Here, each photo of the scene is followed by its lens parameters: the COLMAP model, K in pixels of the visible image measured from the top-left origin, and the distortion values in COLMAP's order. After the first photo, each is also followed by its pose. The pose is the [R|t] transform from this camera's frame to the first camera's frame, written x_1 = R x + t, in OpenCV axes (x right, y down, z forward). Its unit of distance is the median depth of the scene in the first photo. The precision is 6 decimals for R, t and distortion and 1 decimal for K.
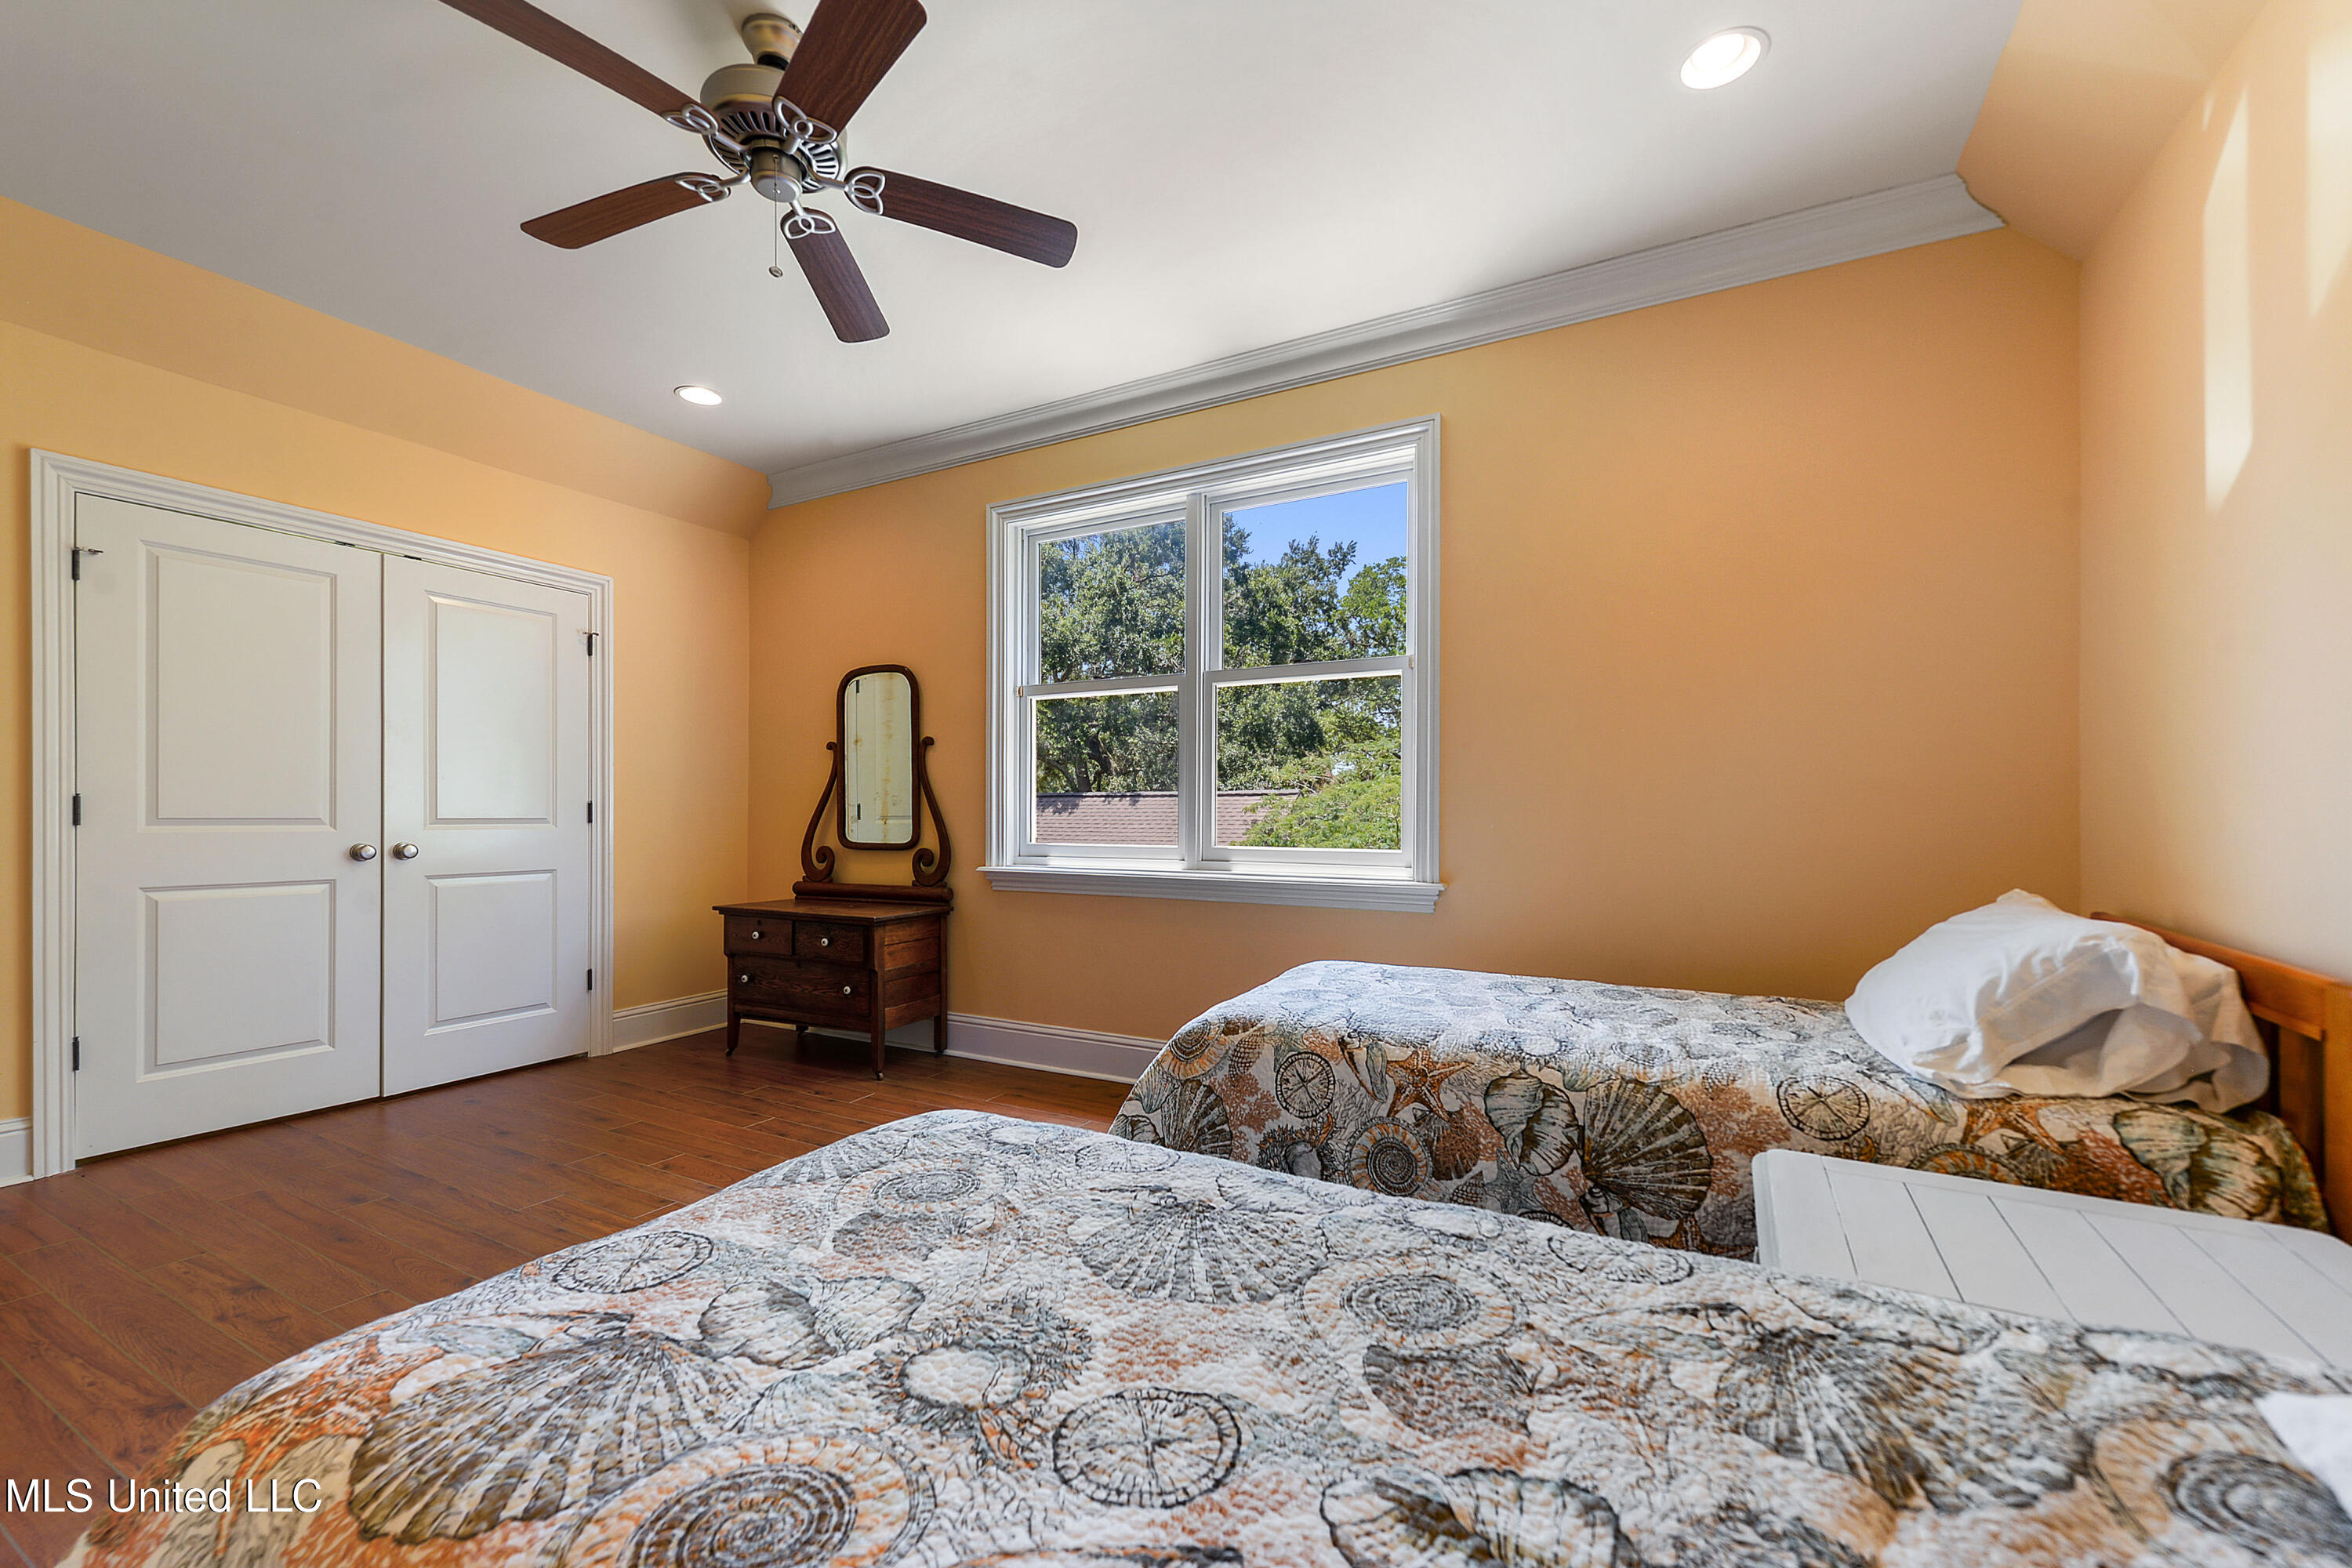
lens RADIAL K [[947.9, 0, 1174.5], [0, 947.9, 806.7], [0, 0, 1]] dist [-0.003337, 0.000740]
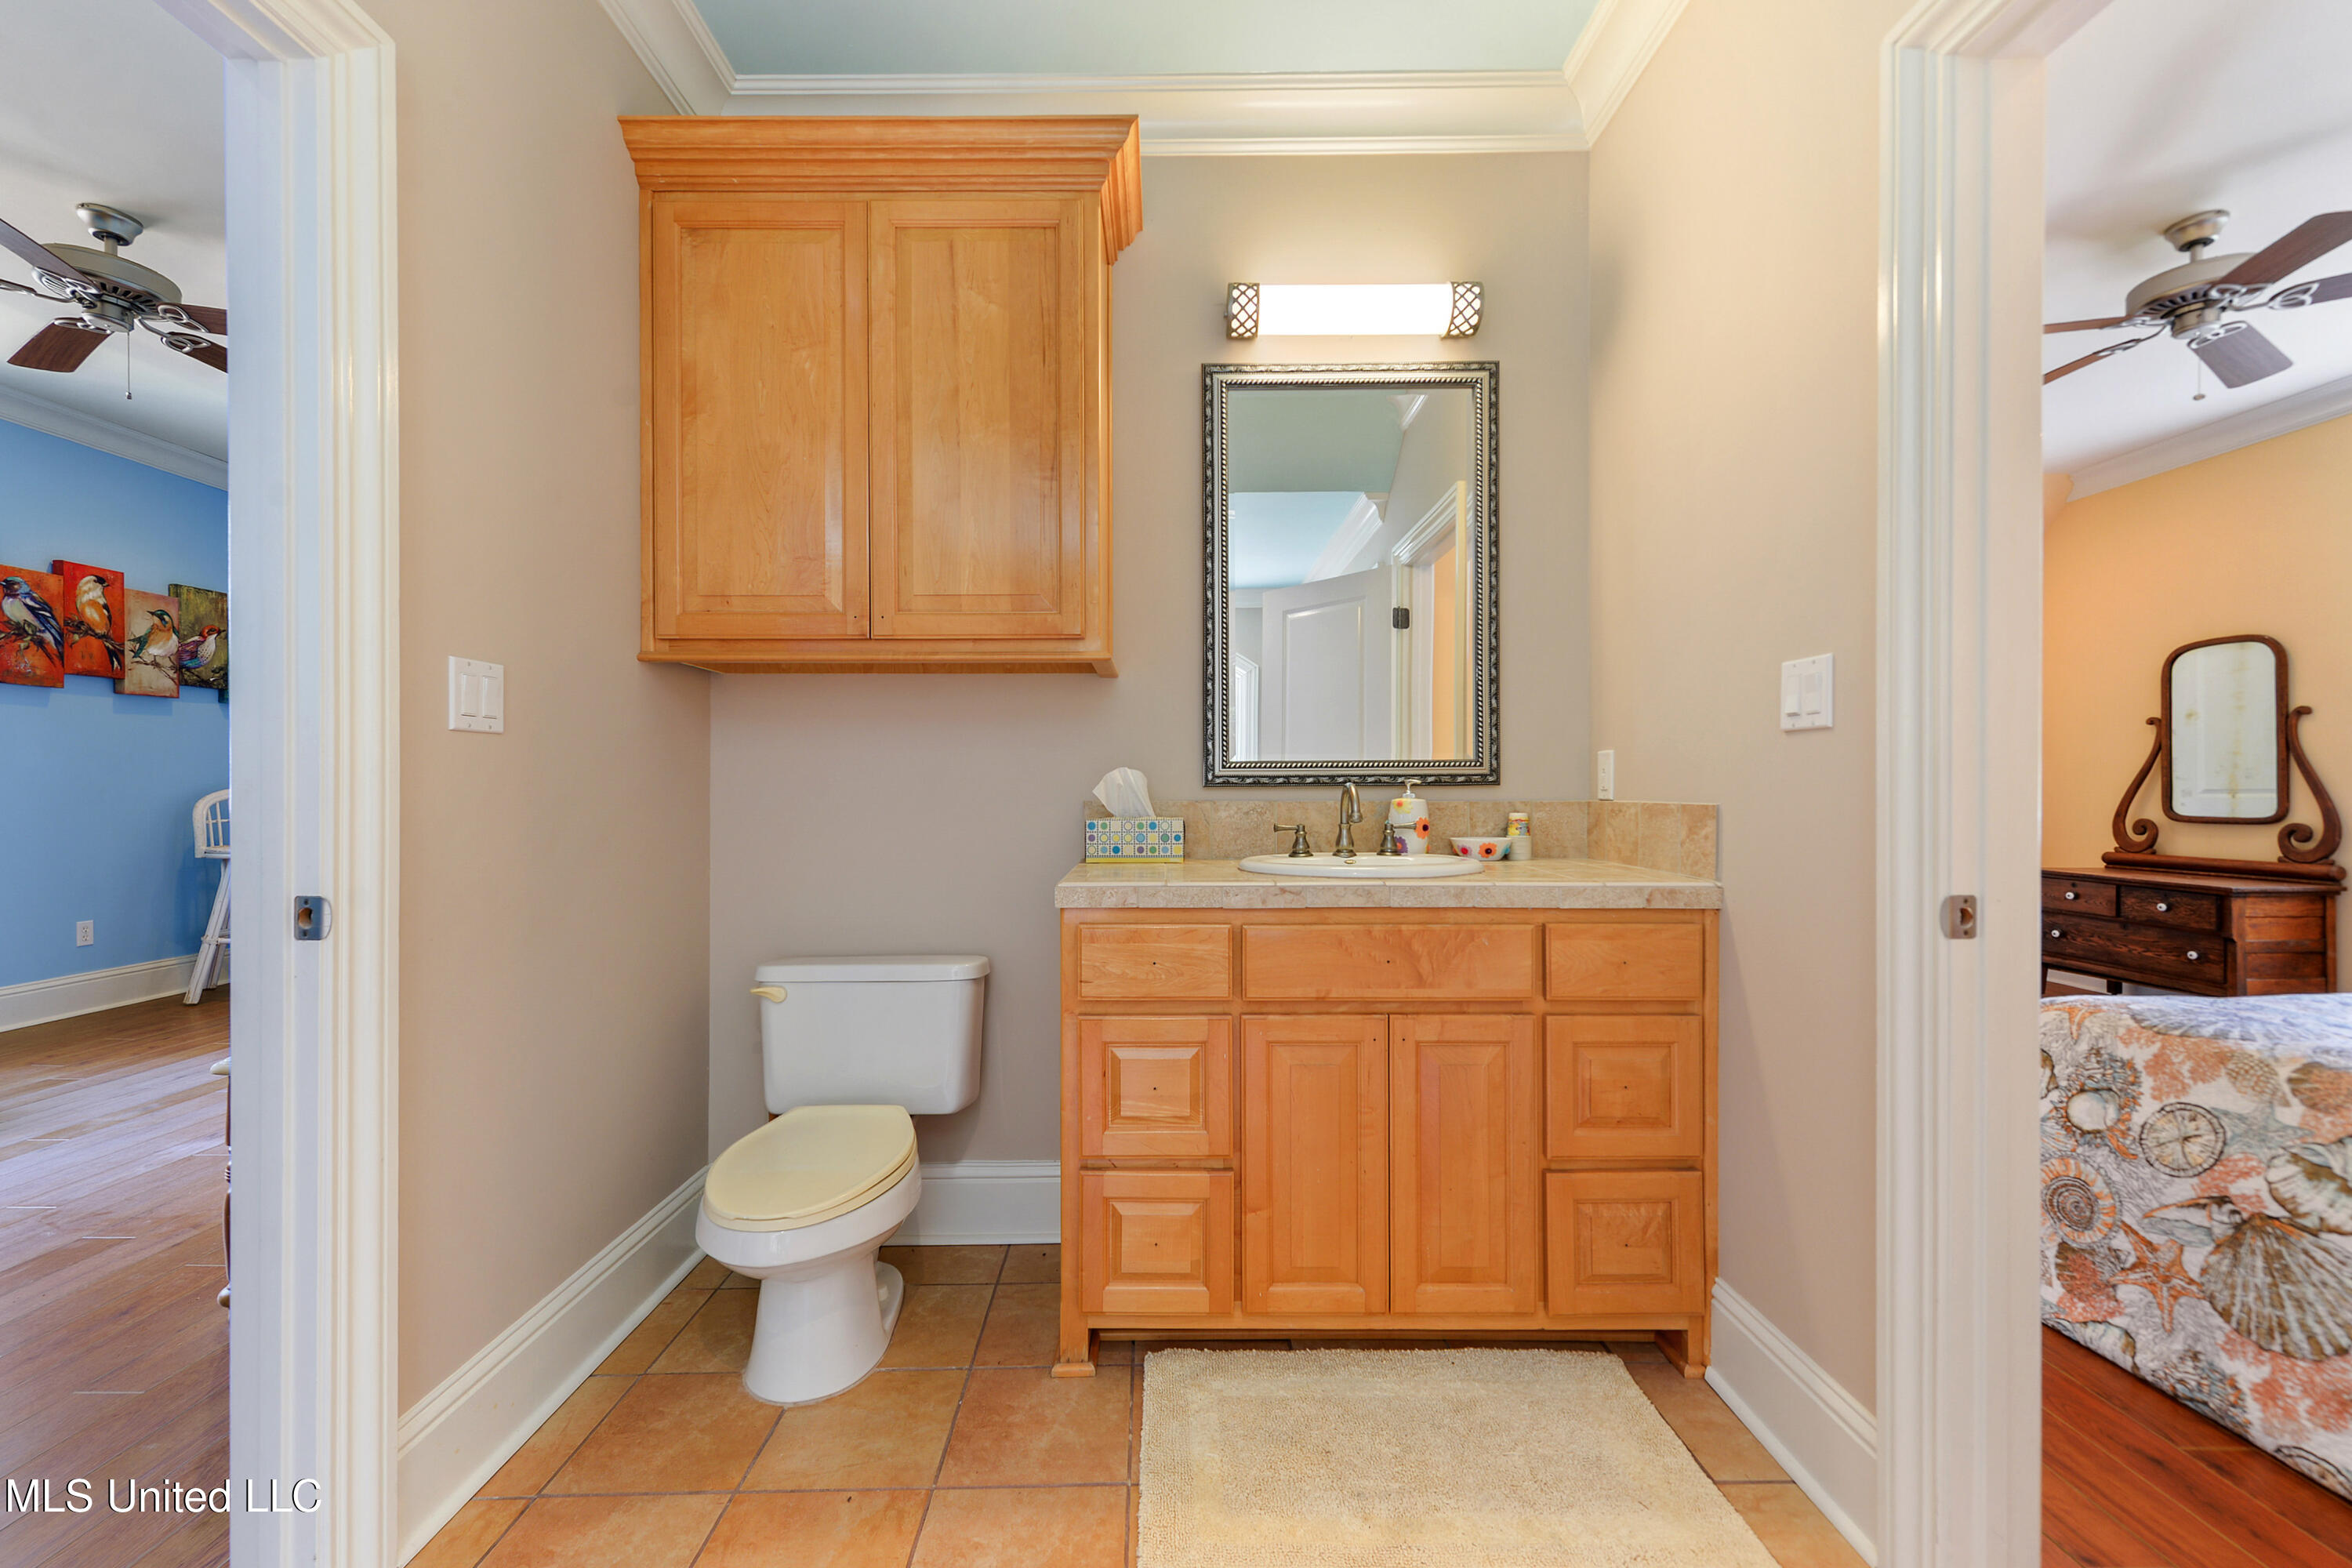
lens RADIAL K [[947.9, 0, 1166.1], [0, 947.9, 789.6], [0, 0, 1]] dist [-0.003337, 0.000740]
pose [[0.471855, 0.002198, -0.881673, 0.038927], [0.010086, 0.999918, 0.007891, -0.009615], [0.881618, -0.012616, 0.471795, -0.466748]]
